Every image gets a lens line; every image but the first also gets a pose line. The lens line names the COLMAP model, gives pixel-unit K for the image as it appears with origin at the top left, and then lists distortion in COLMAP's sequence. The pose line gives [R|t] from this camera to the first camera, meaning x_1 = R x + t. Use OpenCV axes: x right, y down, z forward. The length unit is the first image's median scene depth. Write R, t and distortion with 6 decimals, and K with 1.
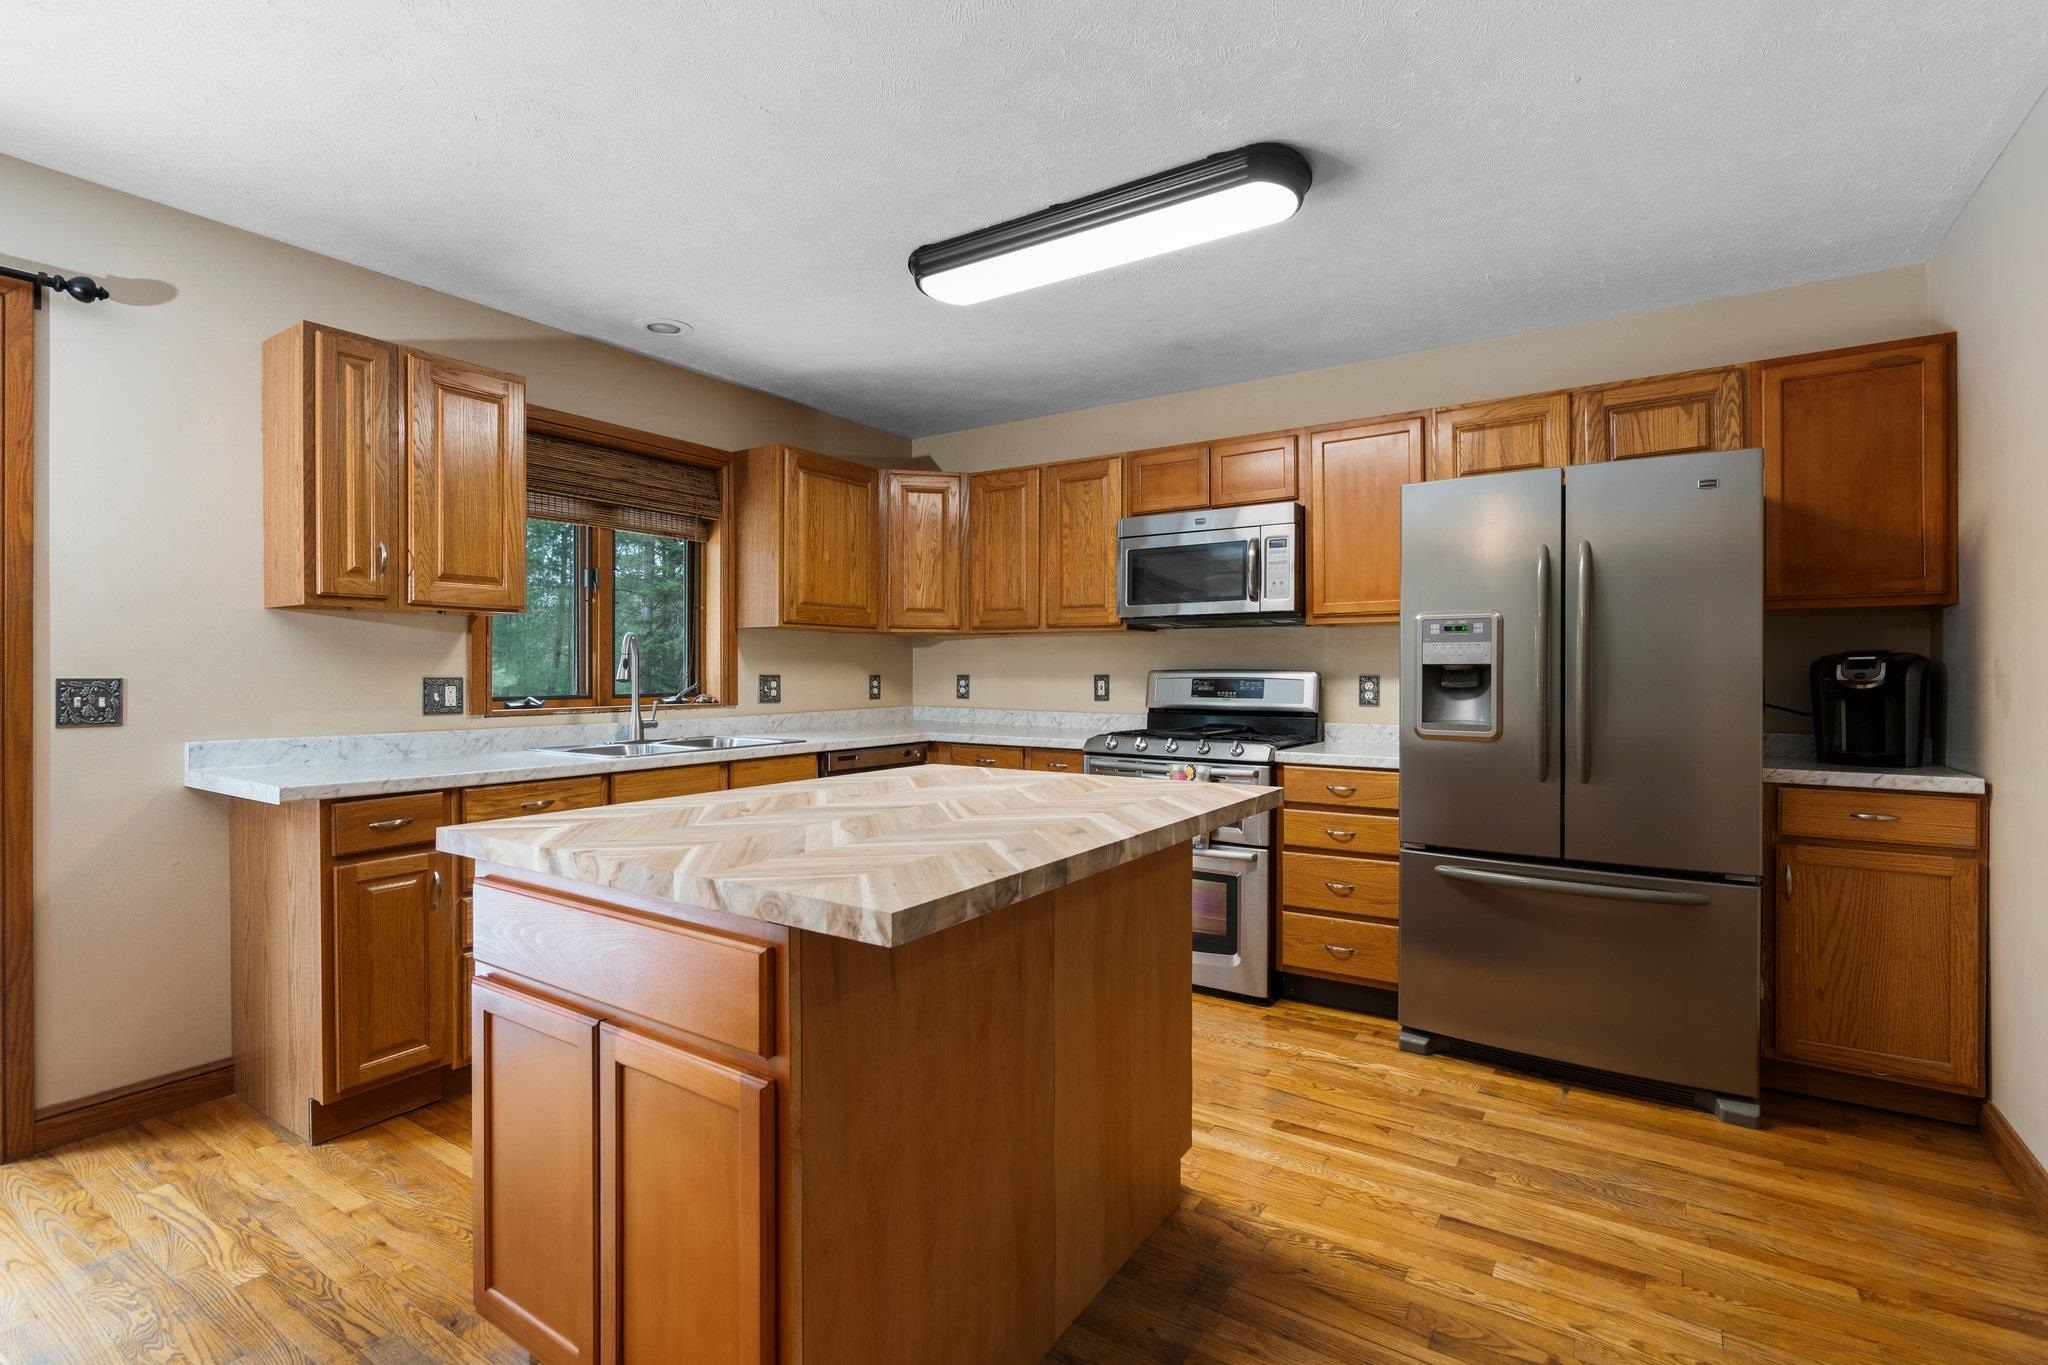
lens RADIAL K [[953.5, 0, 1021.4], [0, 953.5, 671.6], [0, 0, 1]] dist [-0.001770, 0.002001]
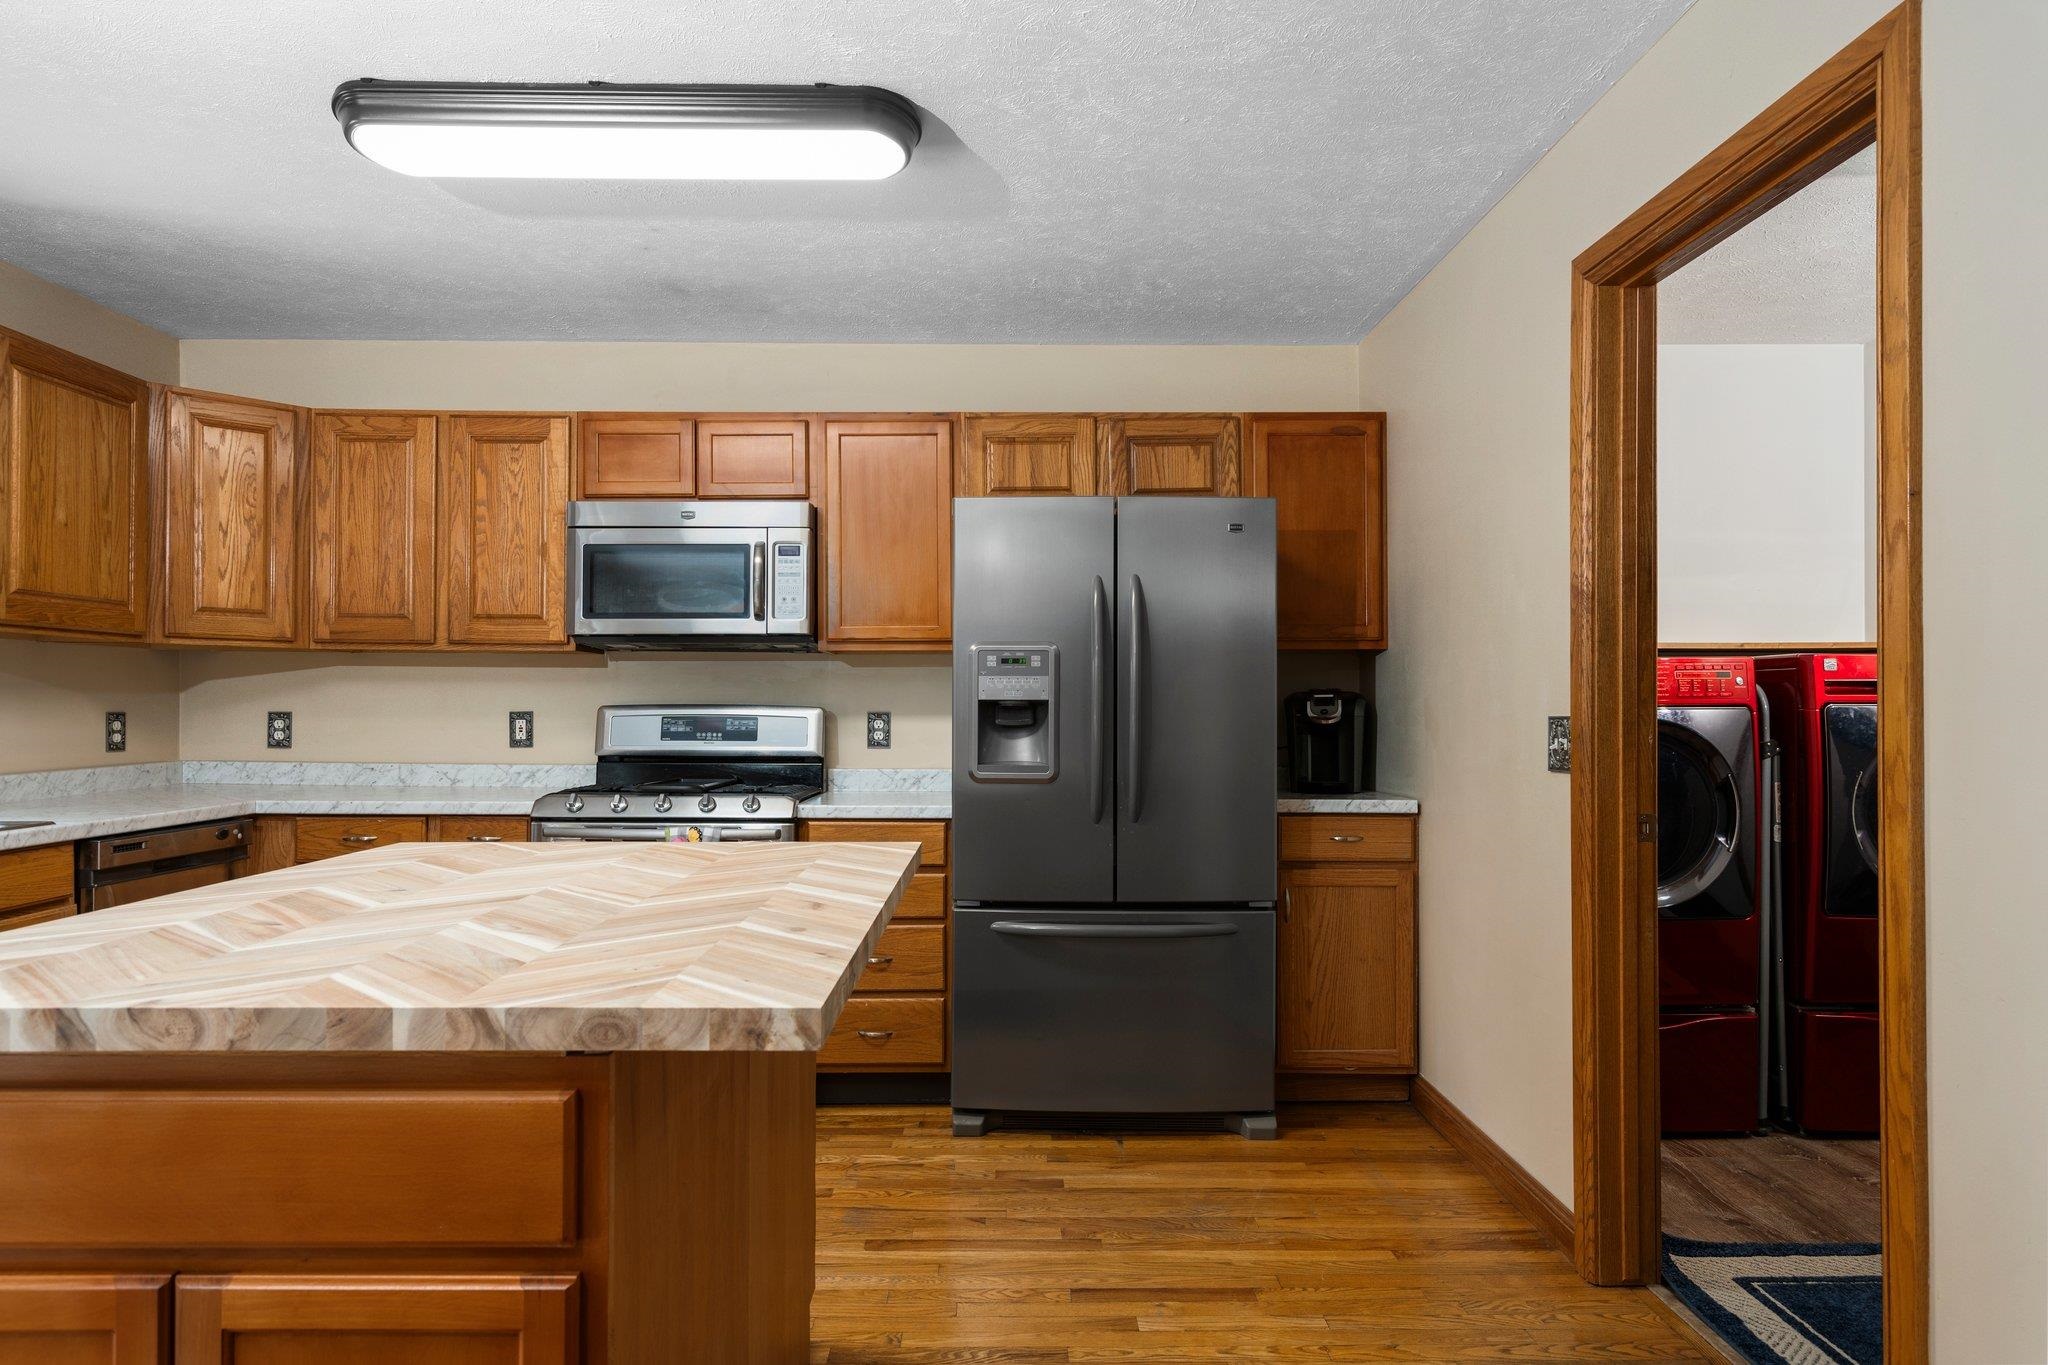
lens RADIAL K [[1242.6, 0, 1017.5], [0, 1242.6, 696.4], [0, 0, 1]] dist [0.002628, 0.001060]
pose [[0.827681, 0.005733, 0.561170, -0.193730], [-0.001155, 0.999963, -0.008512, -0.000737], [-0.561198, 0.006397, 0.827657, 0.010464]]
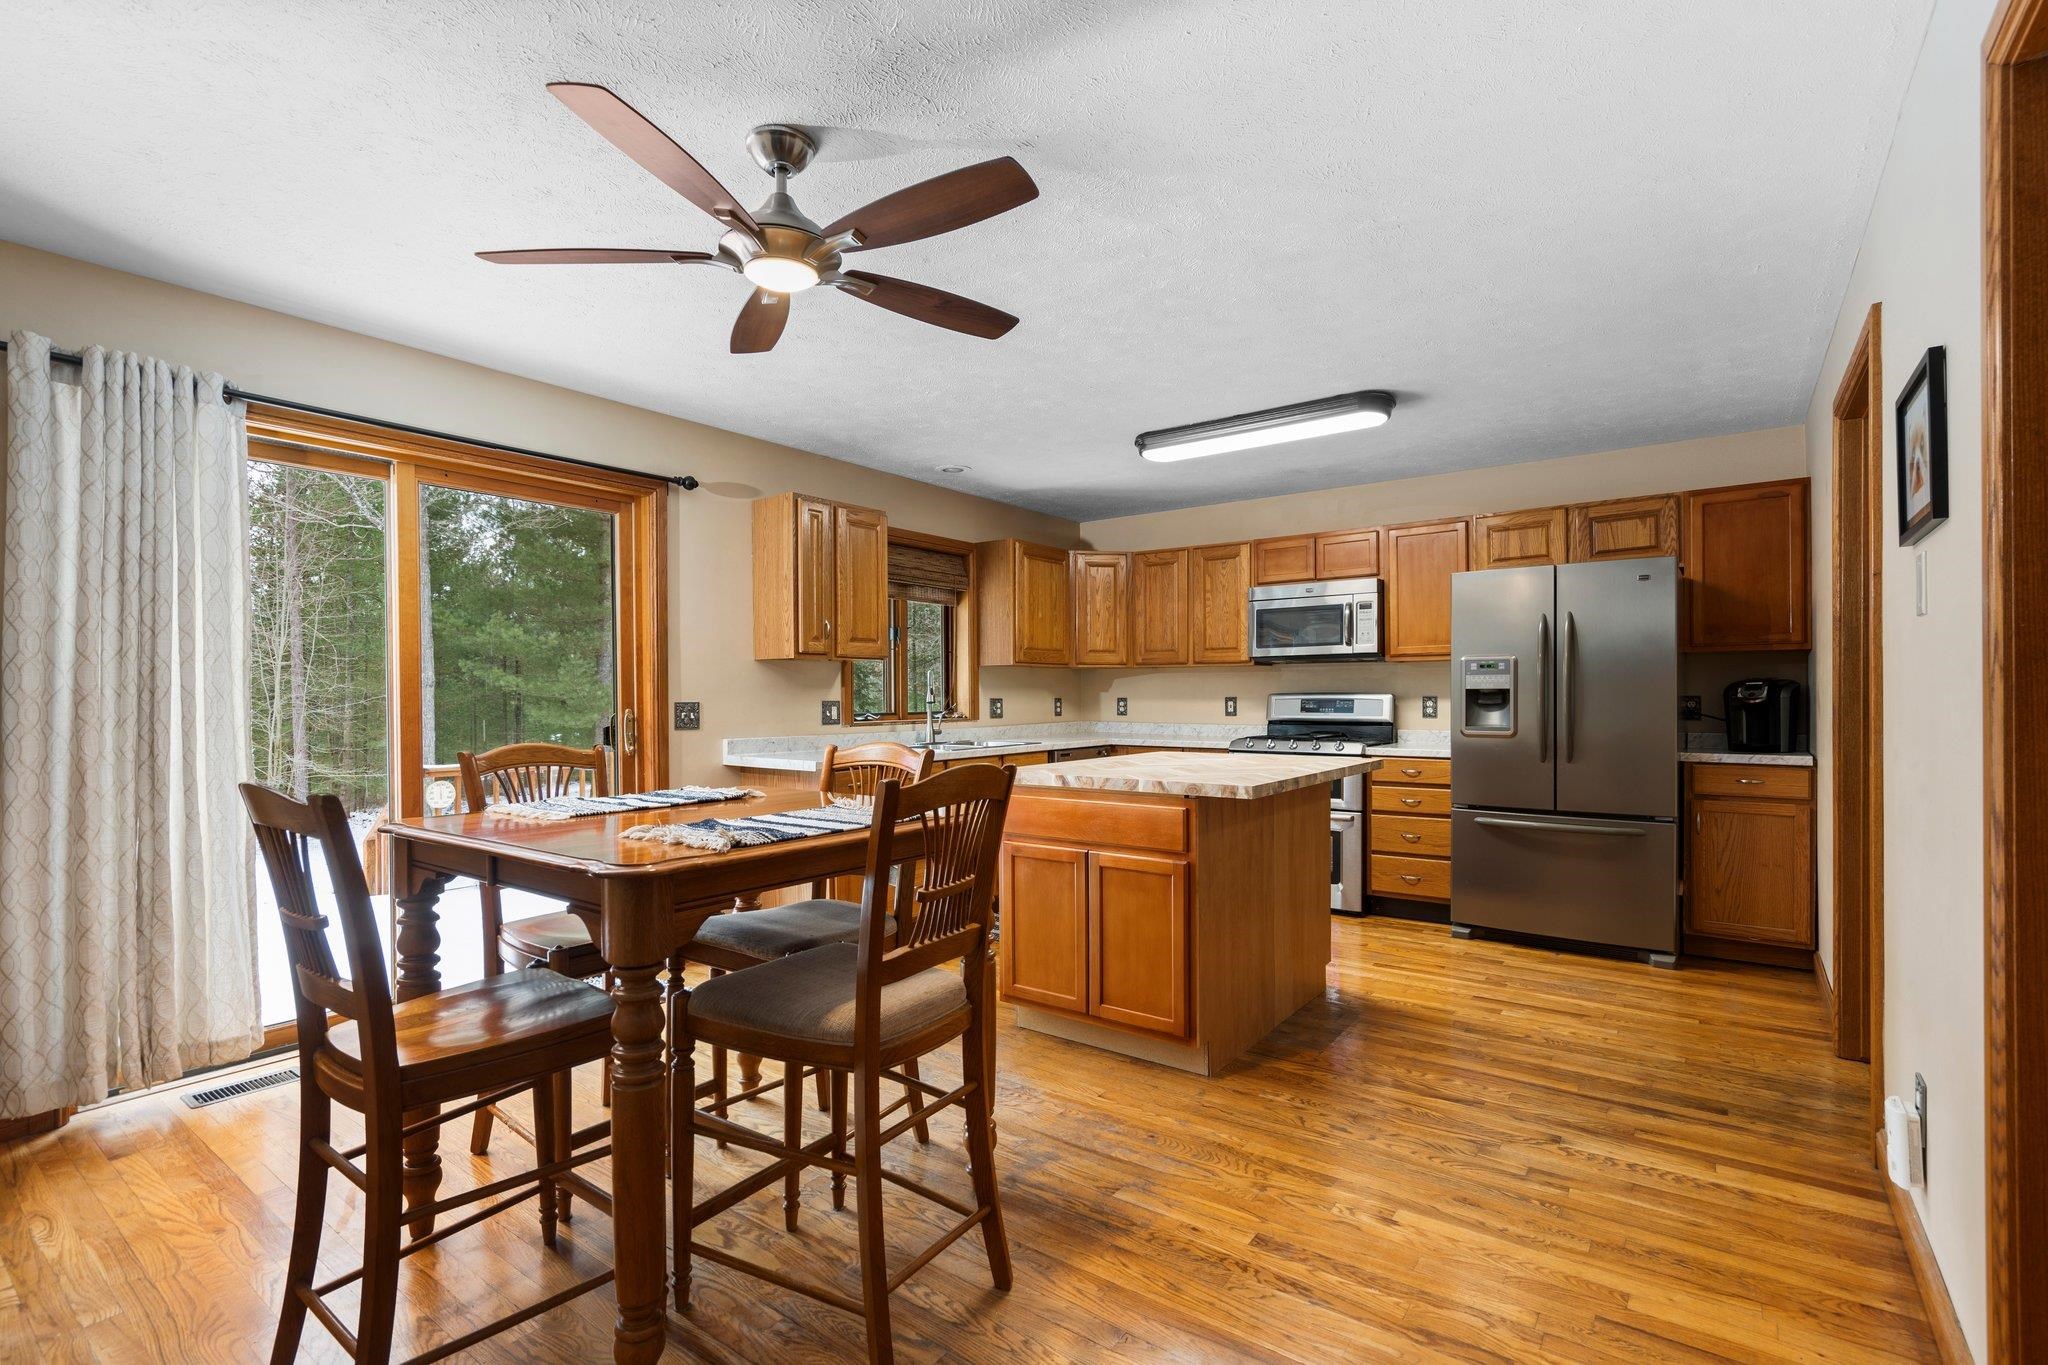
lens RADIAL K [[939.0, 0, 1020.3], [0, 939.0, 699.9], [0, 0, 1]] dist [0.000480, 0.000633]
pose [[0.998368, -0.005670, -0.056827, -0.206985], [0.005963, 0.999970, 0.004992, -0.001661], [0.056797, -0.005322, 0.998372, -0.542550]]
